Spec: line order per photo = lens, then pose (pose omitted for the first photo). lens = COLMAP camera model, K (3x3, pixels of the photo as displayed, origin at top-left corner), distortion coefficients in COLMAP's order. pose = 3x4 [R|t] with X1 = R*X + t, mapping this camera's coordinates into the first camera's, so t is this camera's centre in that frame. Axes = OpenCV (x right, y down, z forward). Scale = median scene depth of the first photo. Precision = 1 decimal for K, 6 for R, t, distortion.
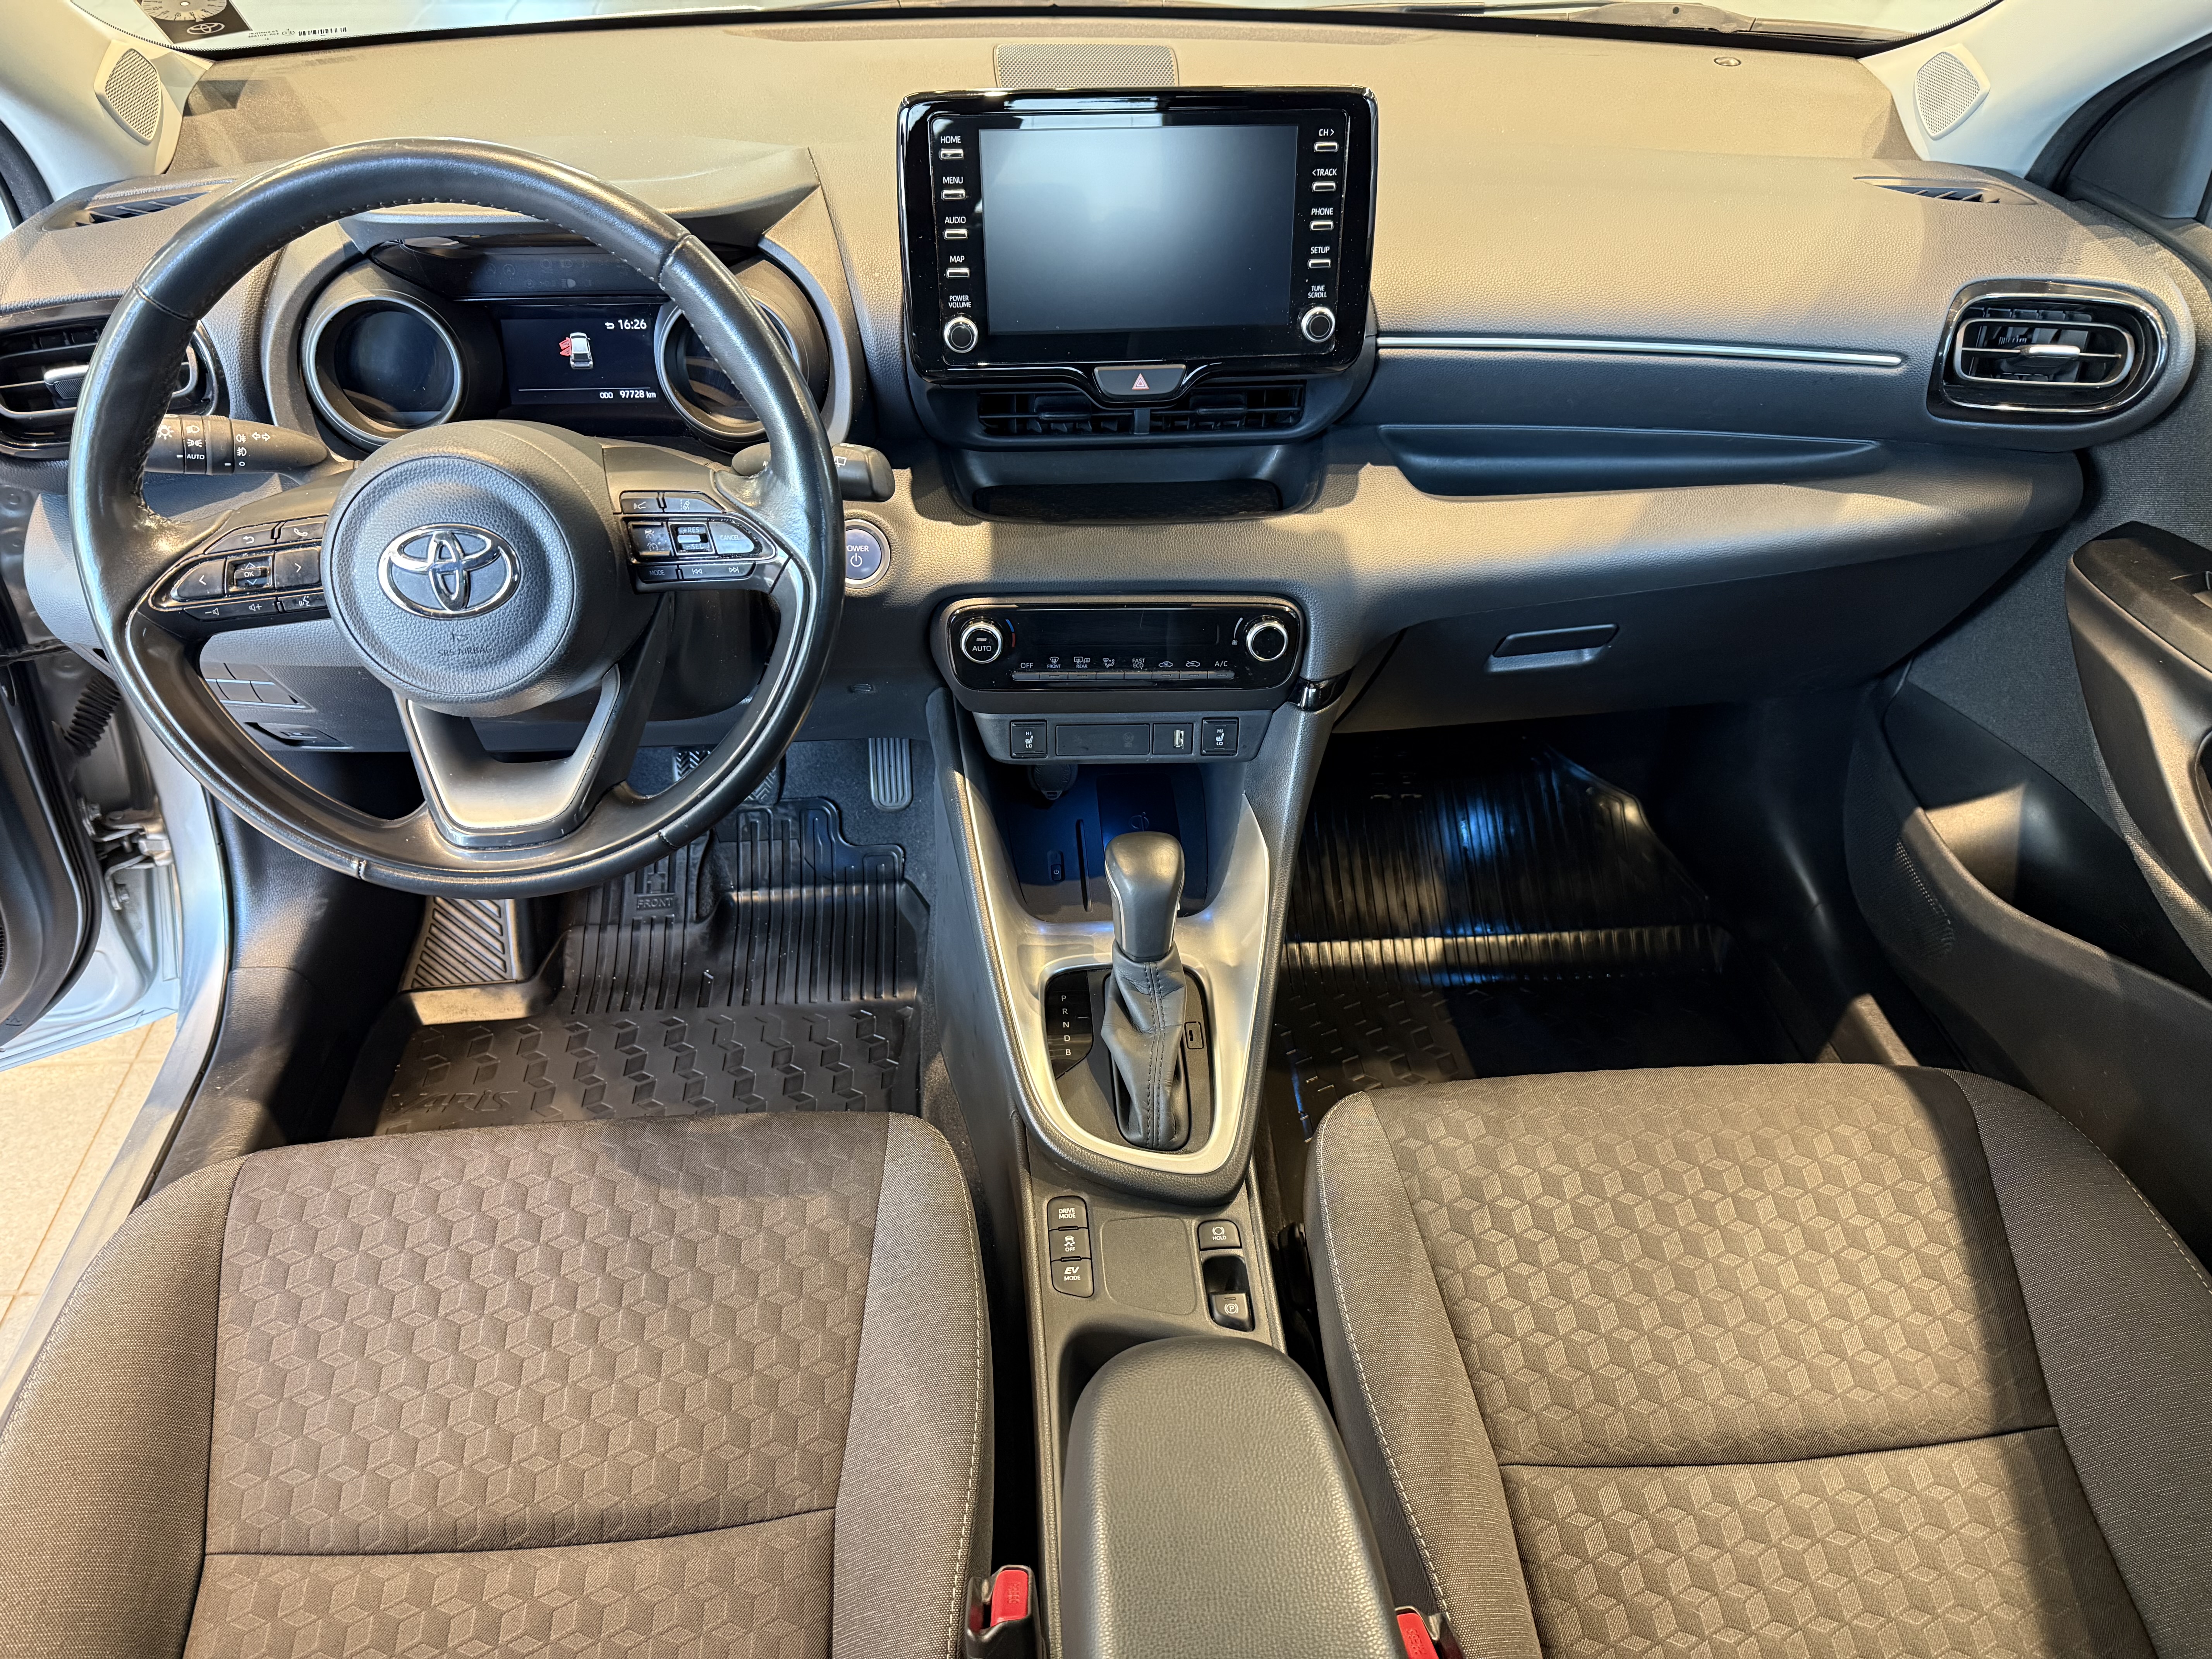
lens RADIAL K [[1549.2, 0, 1090.6], [0, 1549.2, 834.9], [0, 0, 1]] dist [0.049053, -0.120354]
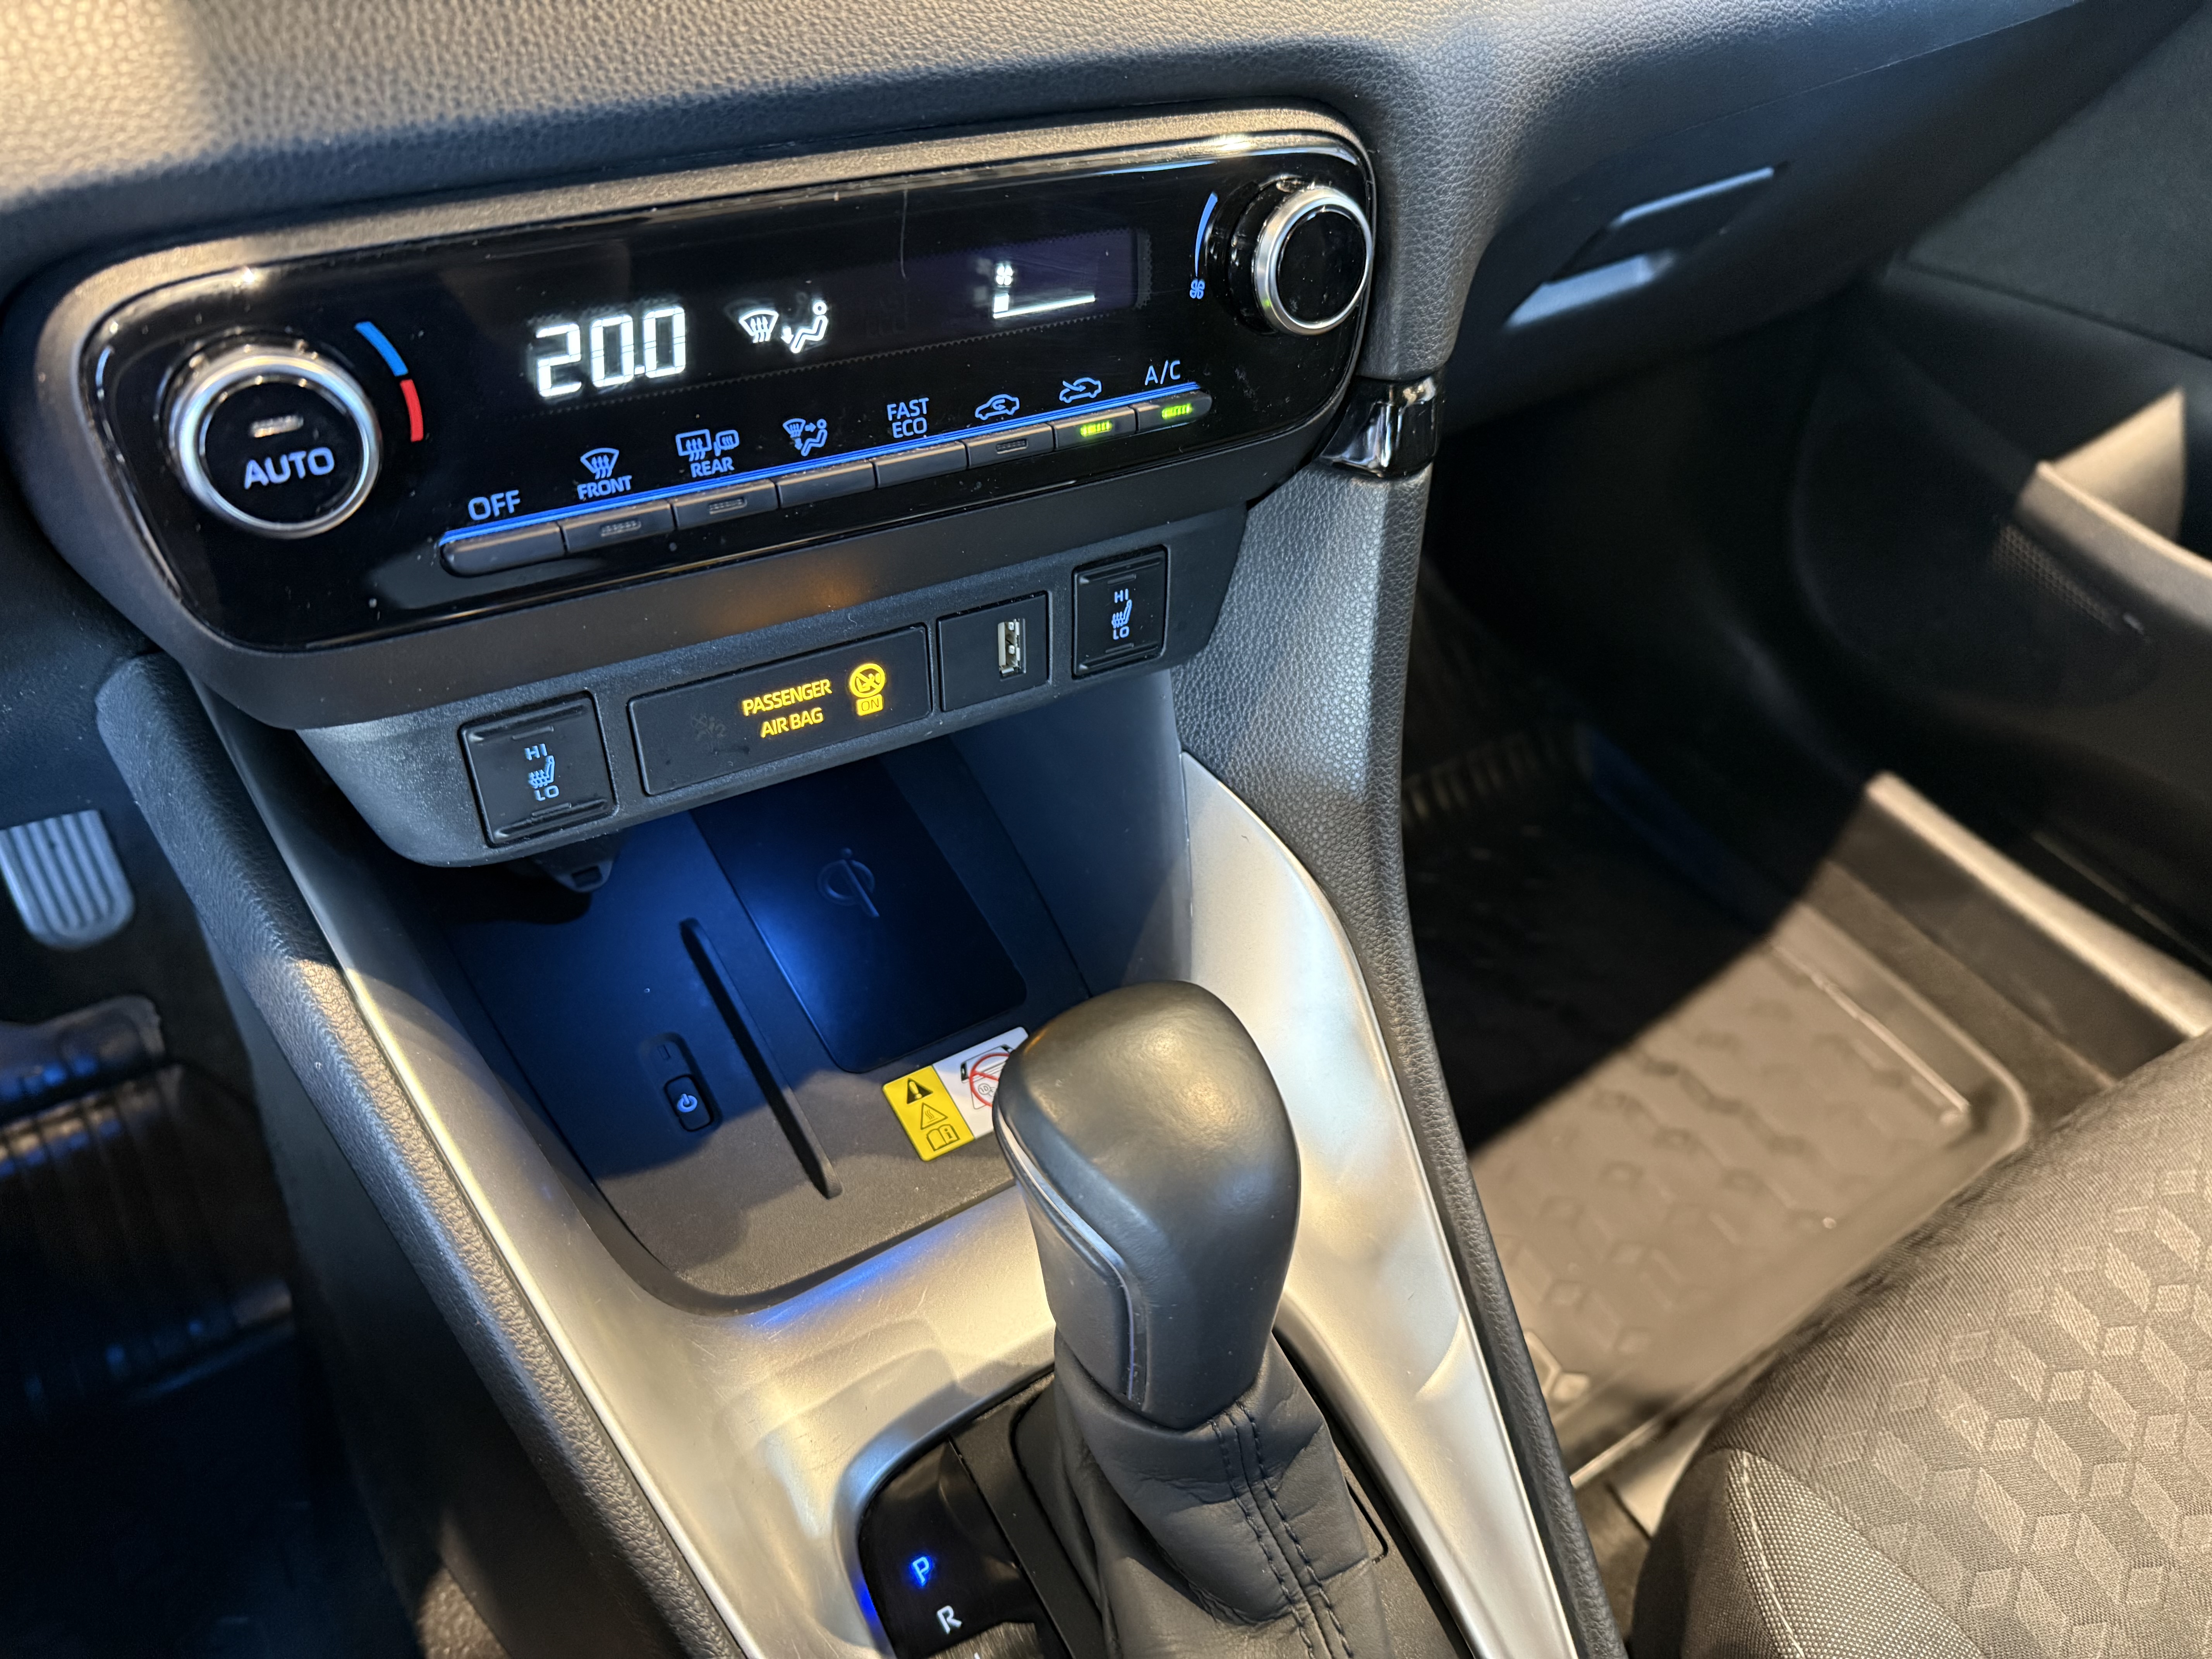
lens RADIAL K [[1549.2, 0, 1090.6], [0, 1549.2, 834.9], [0, 0, 1]] dist [0.049053, -0.120354]
pose [[0.875978, -0.280408, 0.392470, -0.069854], [0.230241, 0.958060, 0.170616, -0.079810], [-0.423852, -0.059093, 0.903802, 0.734165]]
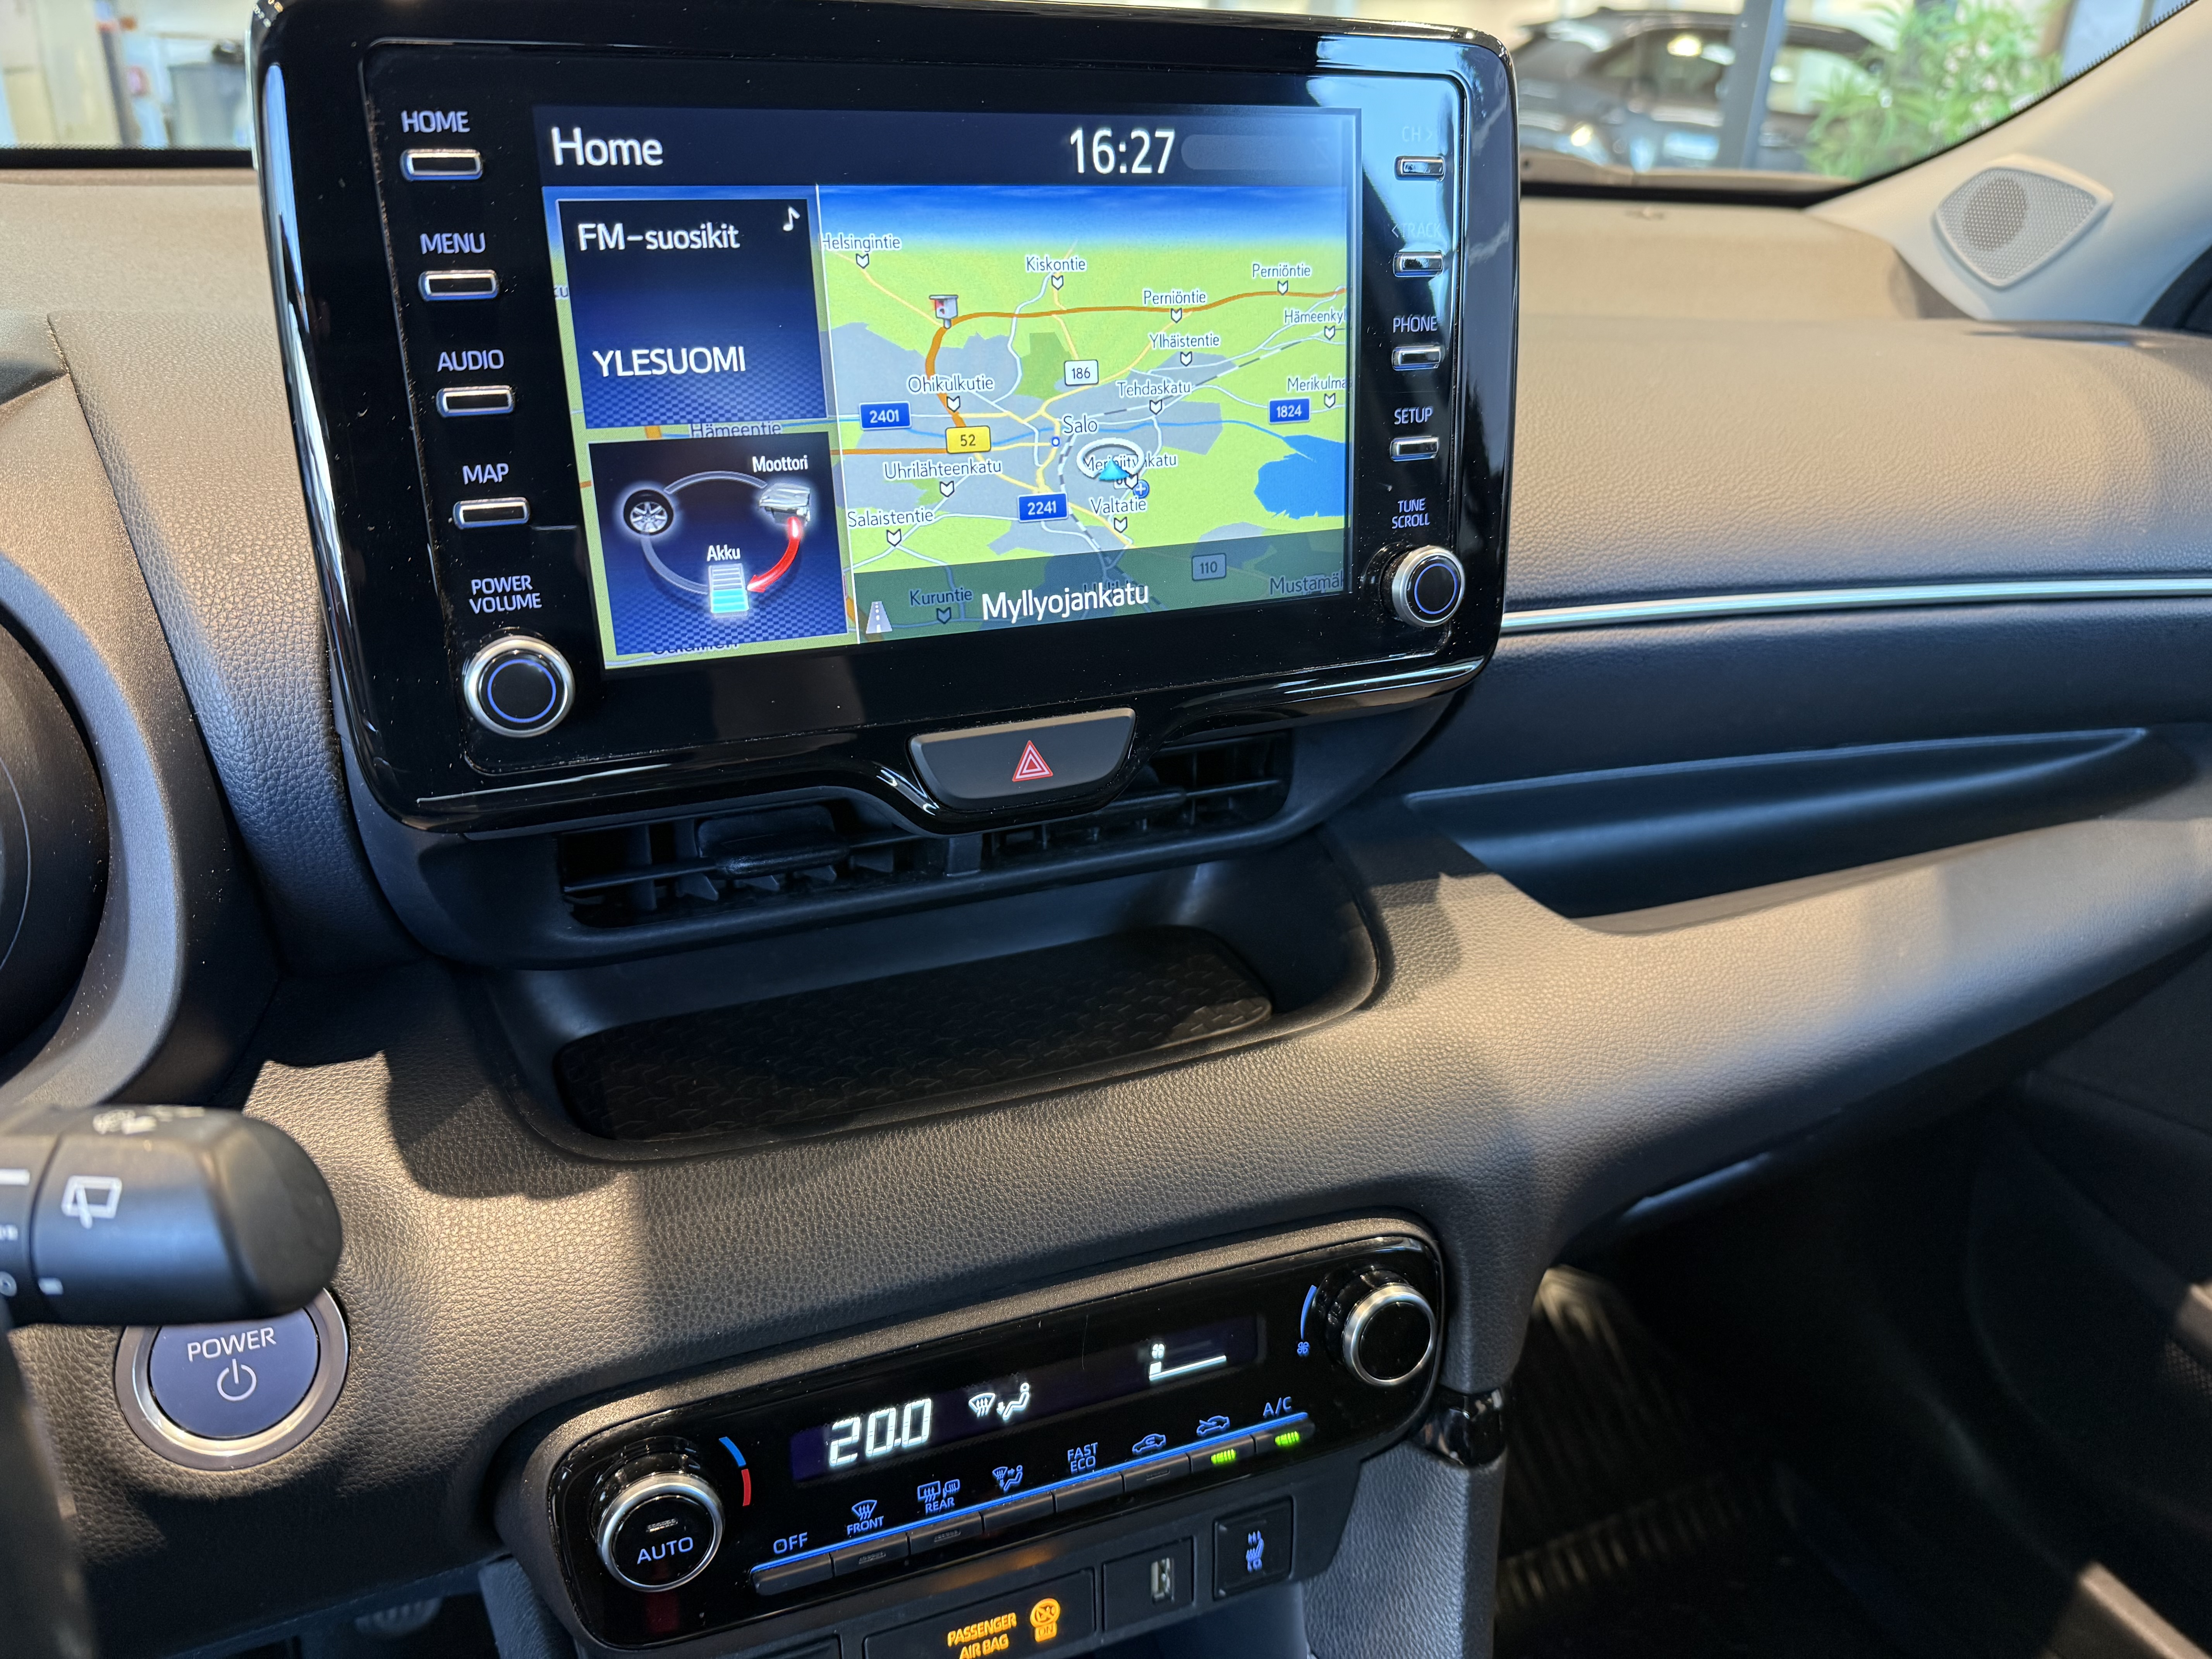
lens RADIAL K [[1575.0, 0, 1090.7], [0, 1575.0, 822.8], [0, 0, 1]] dist [-0.000110, -0.025471]
pose [[0.940776, -0.116066, 0.318542, -0.072136], [0.185092, 0.963028, -0.195752, -0.187133], [-0.284045, 0.243118, 0.927476, 0.602992]]
